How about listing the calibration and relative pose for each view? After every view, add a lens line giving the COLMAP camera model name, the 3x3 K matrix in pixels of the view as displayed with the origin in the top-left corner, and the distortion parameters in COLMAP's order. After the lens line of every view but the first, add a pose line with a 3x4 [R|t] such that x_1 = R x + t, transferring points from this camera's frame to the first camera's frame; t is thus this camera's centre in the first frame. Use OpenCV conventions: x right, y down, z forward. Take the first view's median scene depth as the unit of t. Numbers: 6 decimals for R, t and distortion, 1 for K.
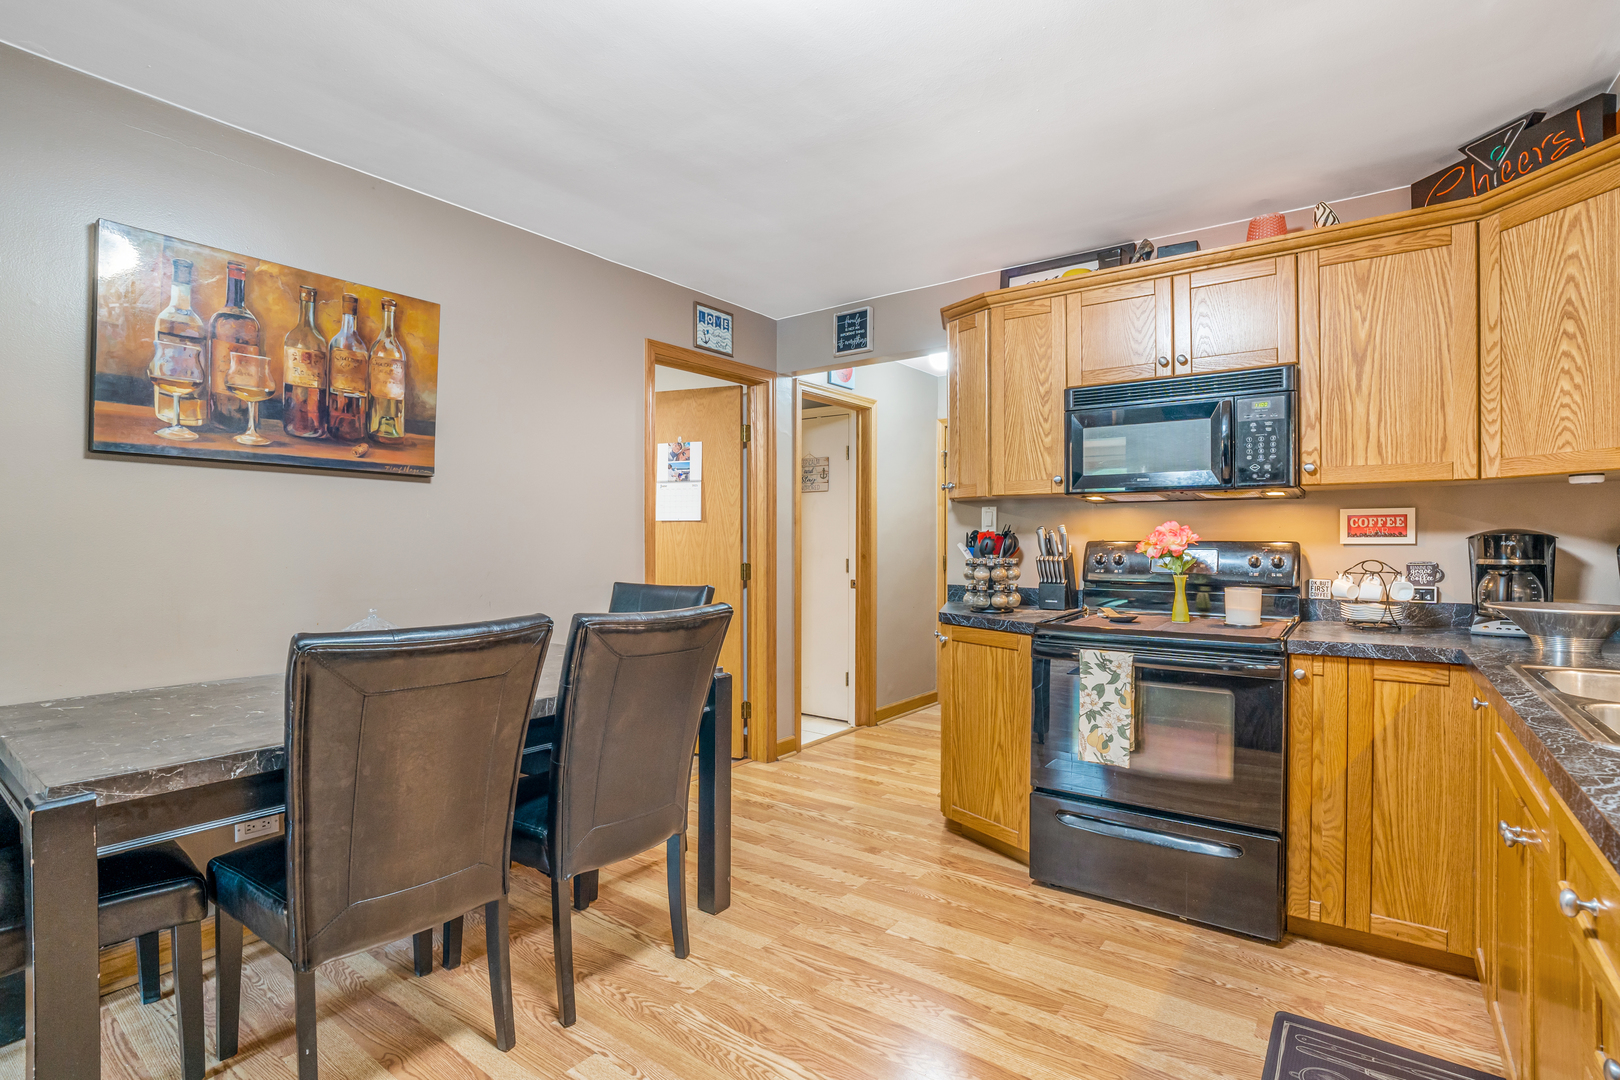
lens RADIAL K [[766.8, 0, 810.0], [0, 766.8, 540.0], [0, 0, 1]] dist [-0.065100, 0.026875]
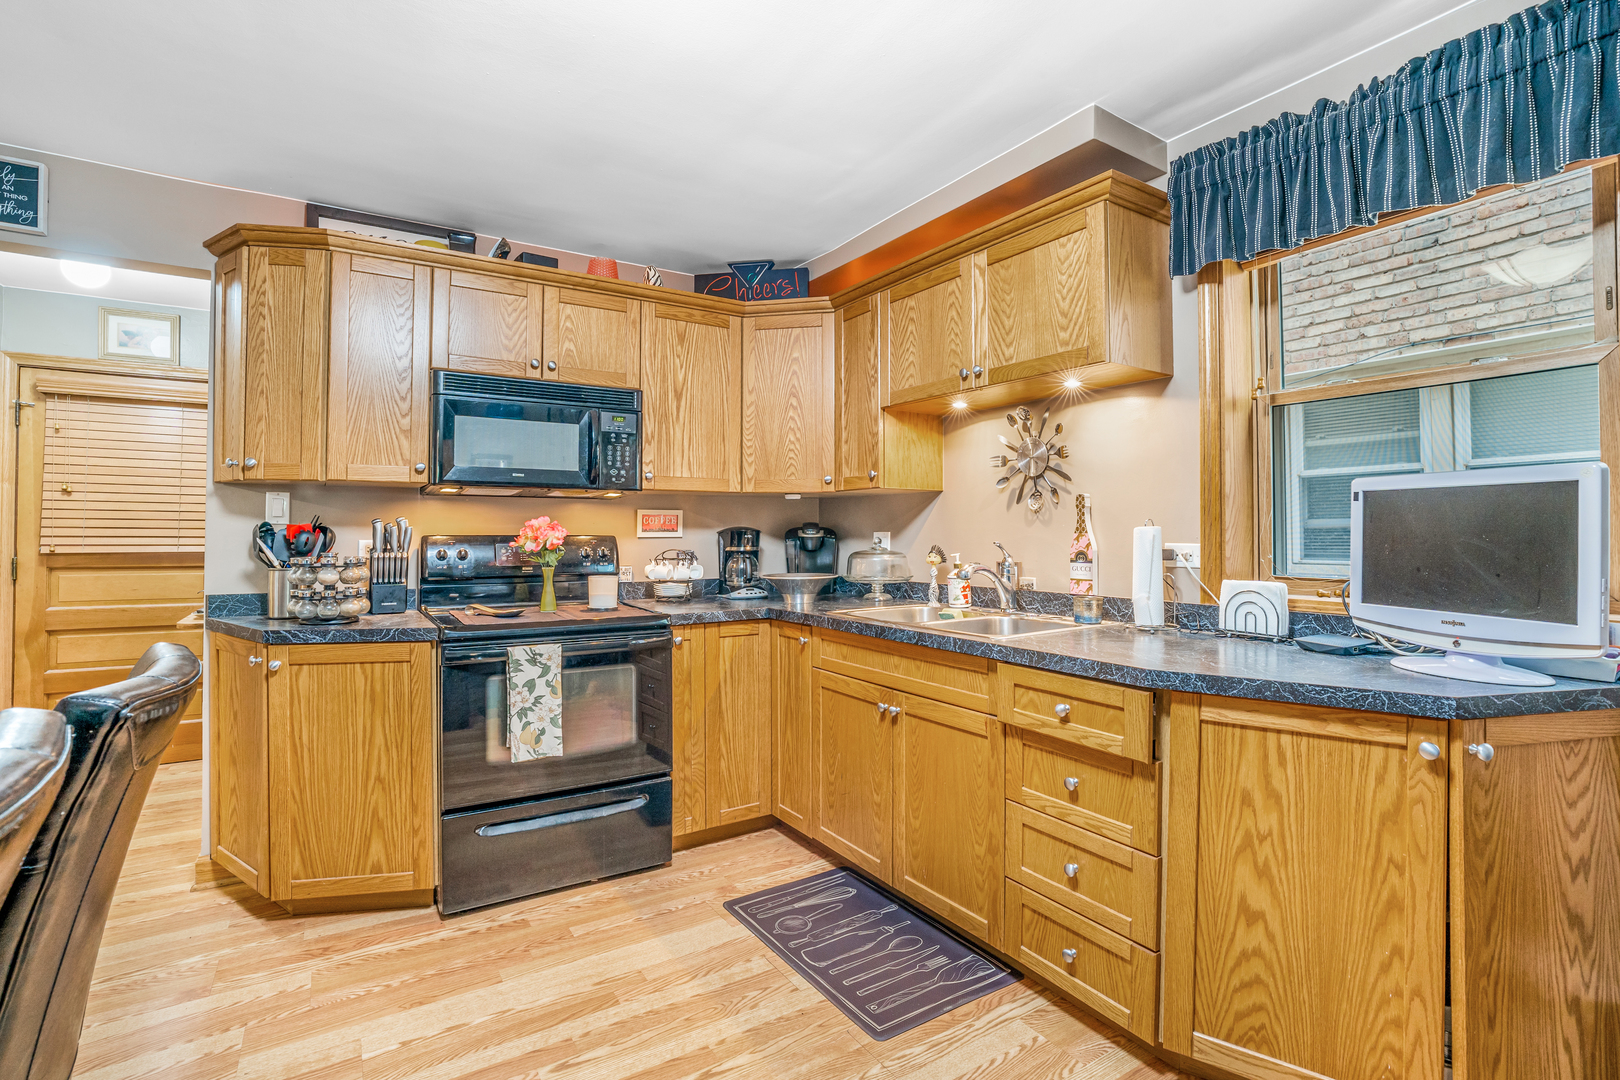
lens RADIAL K [[752.8, 0, 810.0], [0, 752.8, 521.7], [0, 0, 1]] dist [-0.063332, 0.025427]
pose [[0.355200, 0.014567, 0.934677, -0.405082], [0.001425, 0.999869, -0.016124, -0.000066], [-0.934789, 0.007059, 0.355133, 0.315138]]
